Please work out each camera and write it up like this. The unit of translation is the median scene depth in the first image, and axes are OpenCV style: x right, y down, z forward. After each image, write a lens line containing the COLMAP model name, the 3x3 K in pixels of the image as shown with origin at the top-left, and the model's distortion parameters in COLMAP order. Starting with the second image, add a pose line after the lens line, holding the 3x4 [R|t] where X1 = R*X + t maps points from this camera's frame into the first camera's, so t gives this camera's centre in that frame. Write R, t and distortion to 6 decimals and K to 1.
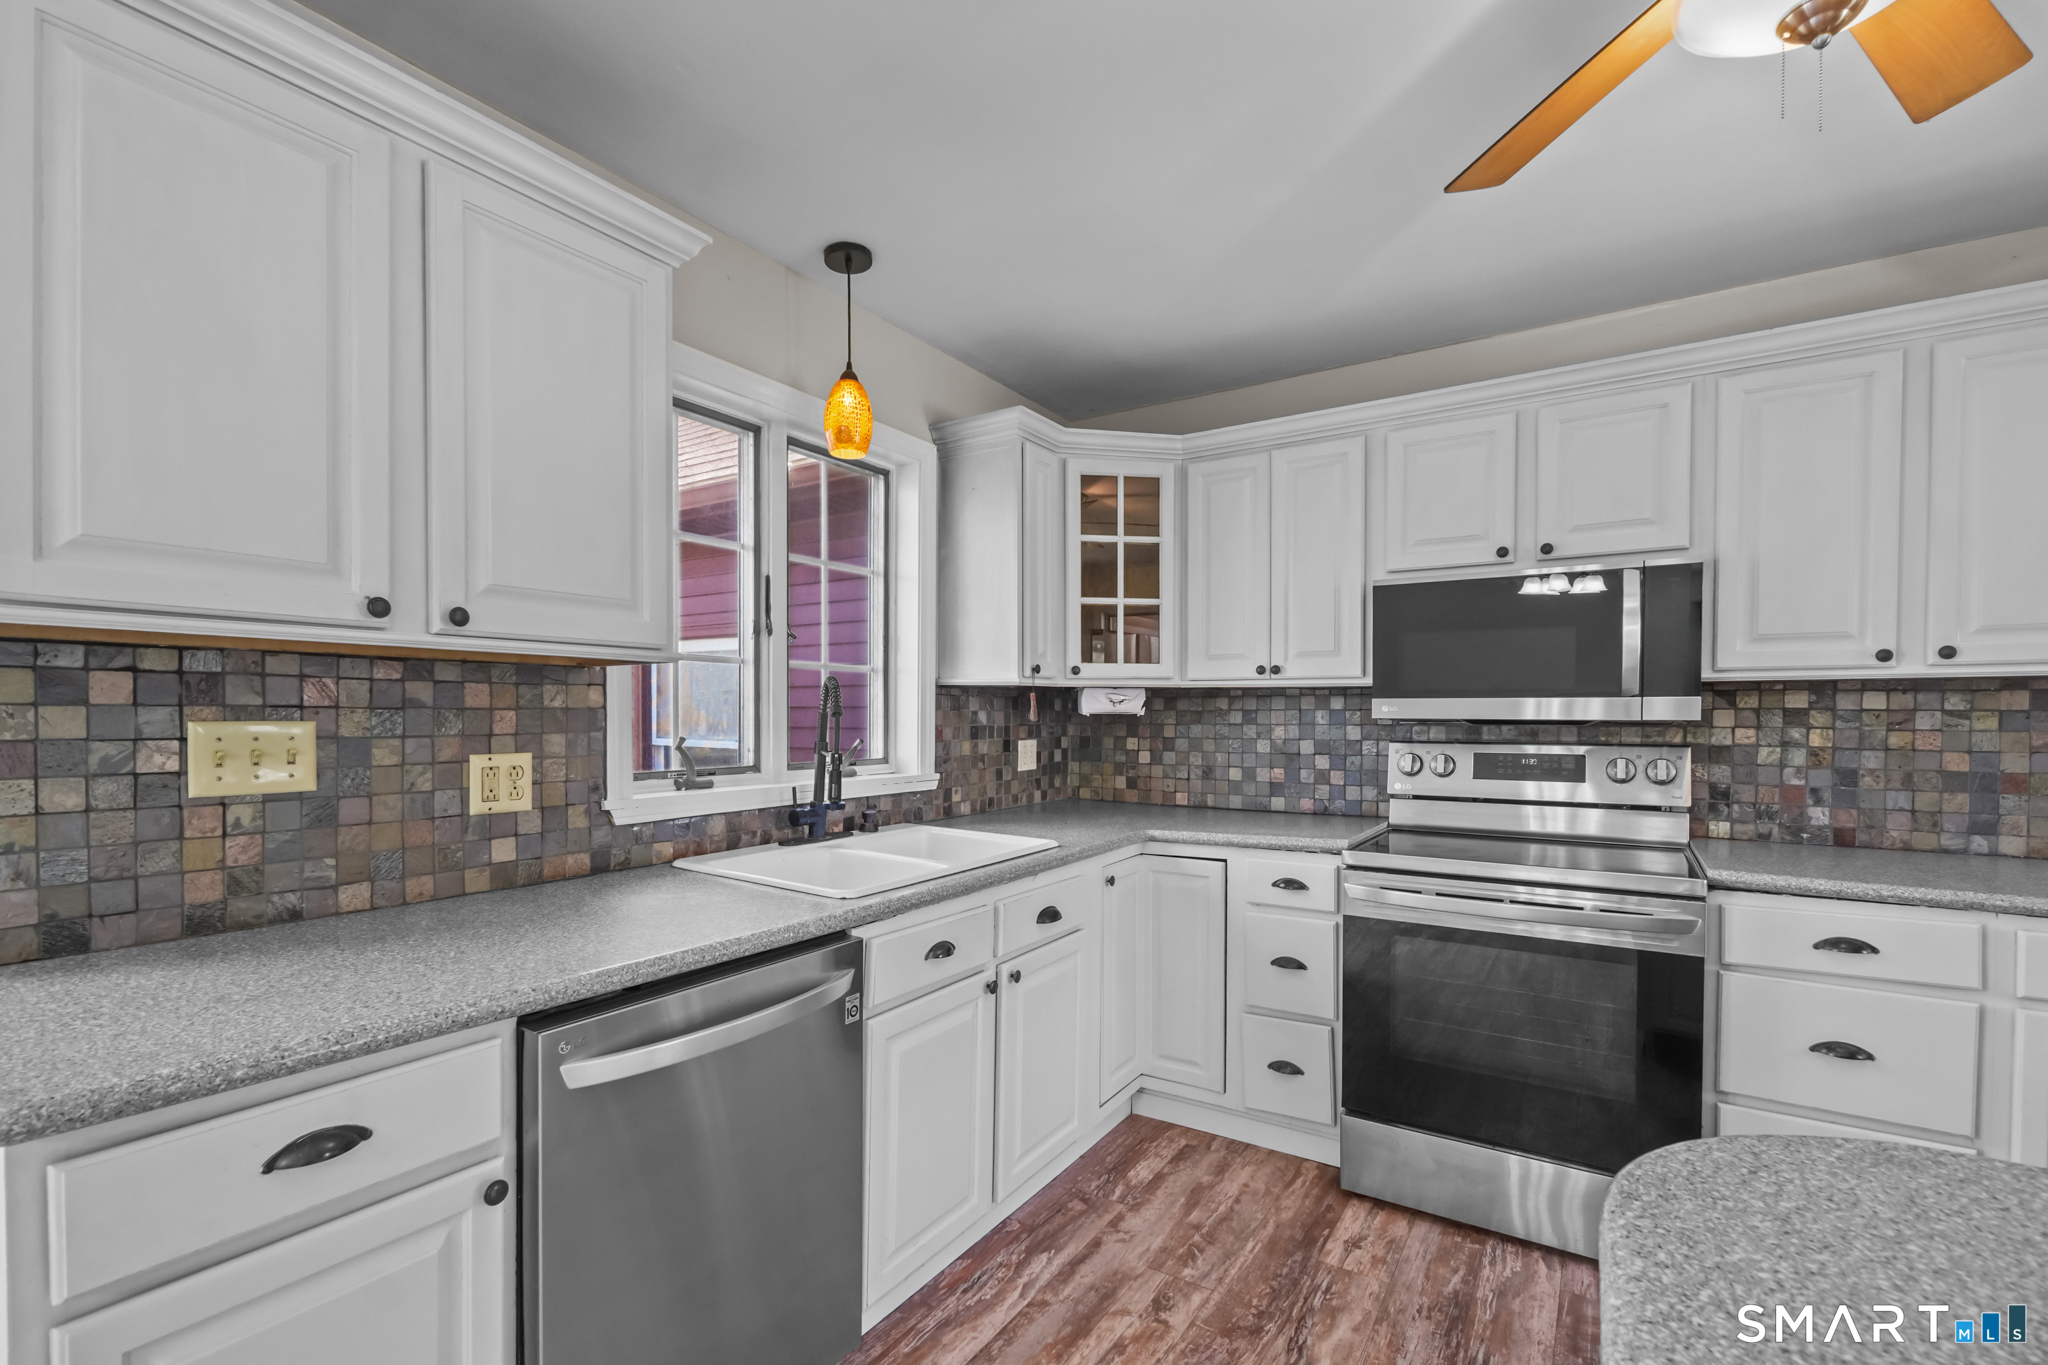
lens RADIAL K [[906.5, 0, 1012.7], [0, 906.5, 726.0], [0, 0, 1]] dist [-0.002199, -0.000551]
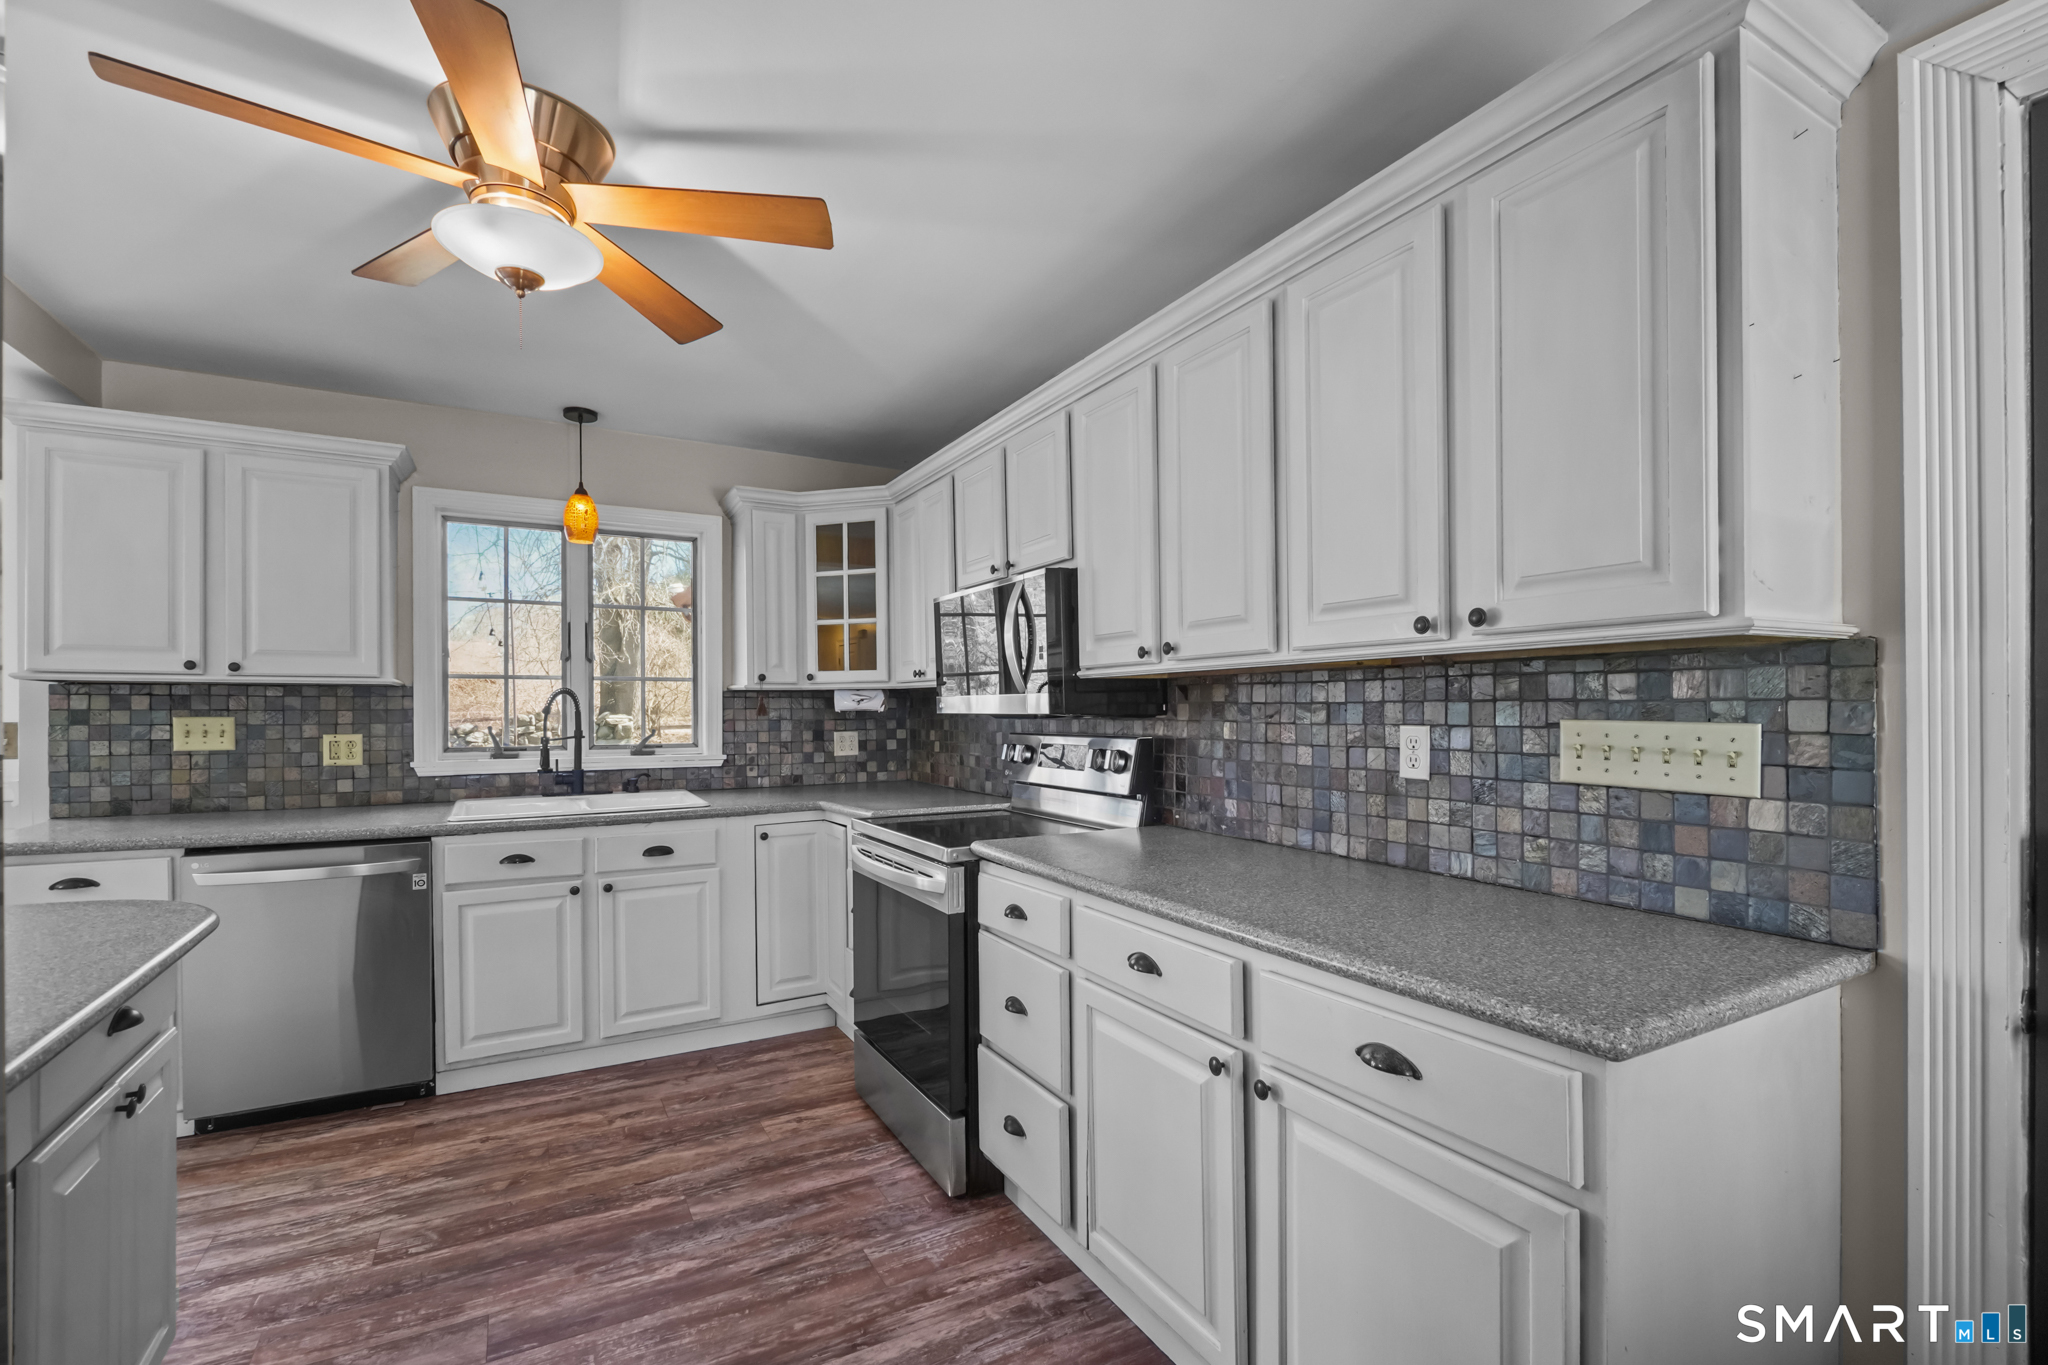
lens RADIAL K [[900.2, 0, 1021.5], [0, 900.2, 712.1], [0, 0, 1]] dist [-0.006331, -0.000641]
pose [[0.887511, -0.004690, -0.460762, 1.202117], [-0.000788, 0.999931, -0.011696, 0.004212], [0.460785, 0.010744, 0.887447, -0.000015]]
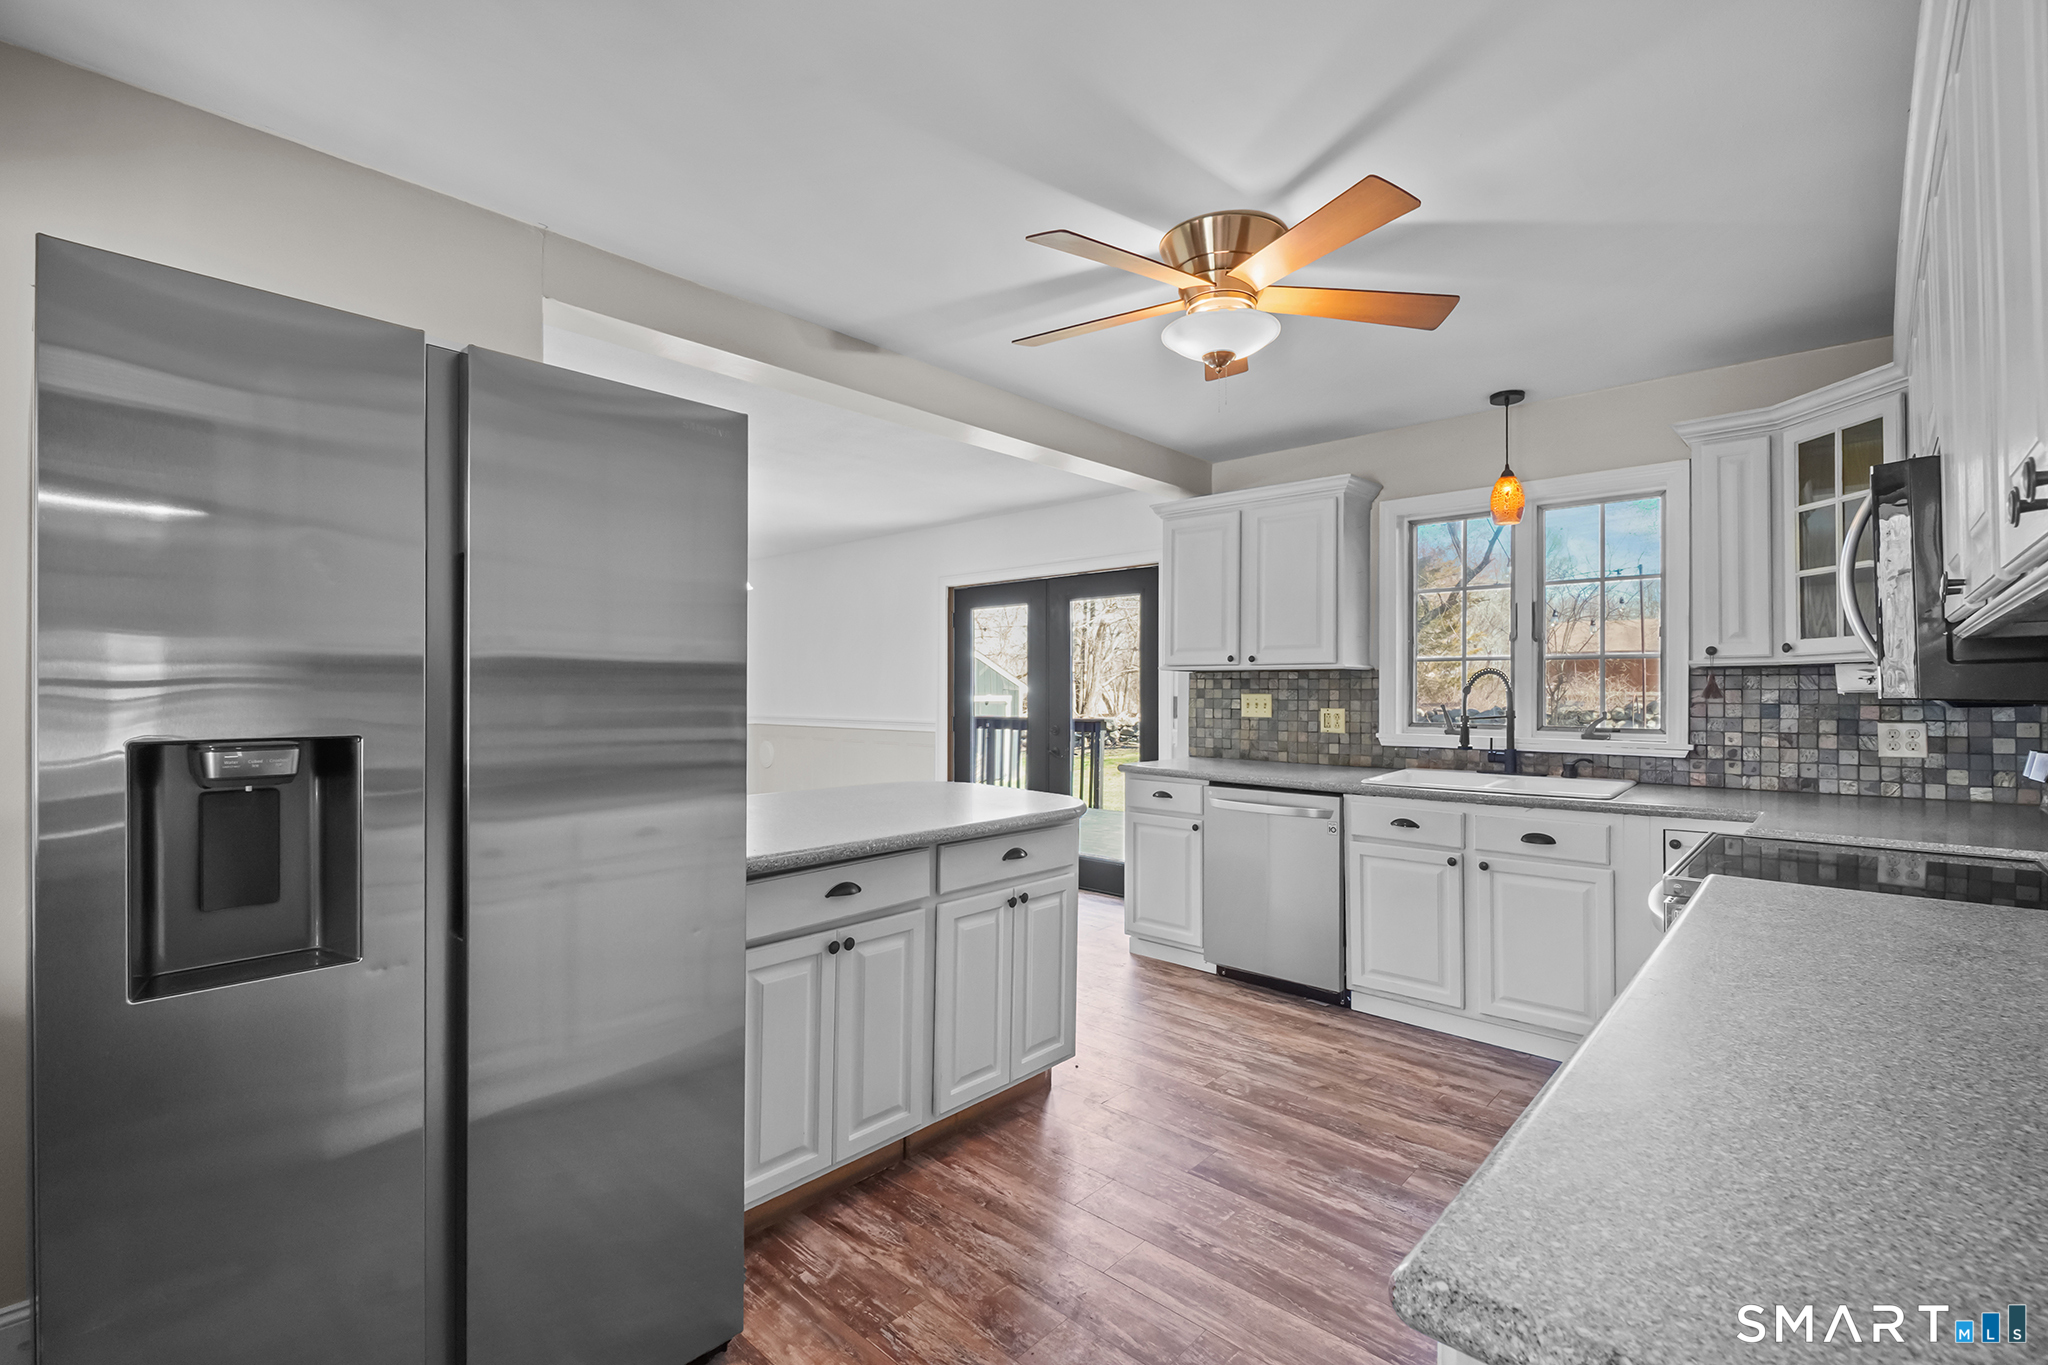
lens RADIAL K [[906.1, 0, 1016.3], [0, 906.1, 690.0], [0, 0, 1]] dist [-0.001405, -0.000365]
pose [[-0.164176, -0.003974, -0.986423, 1.508847], [-0.017738, 0.999842, -0.001076, -0.000239], [0.986272, 0.017321, -0.164220, 0.444562]]
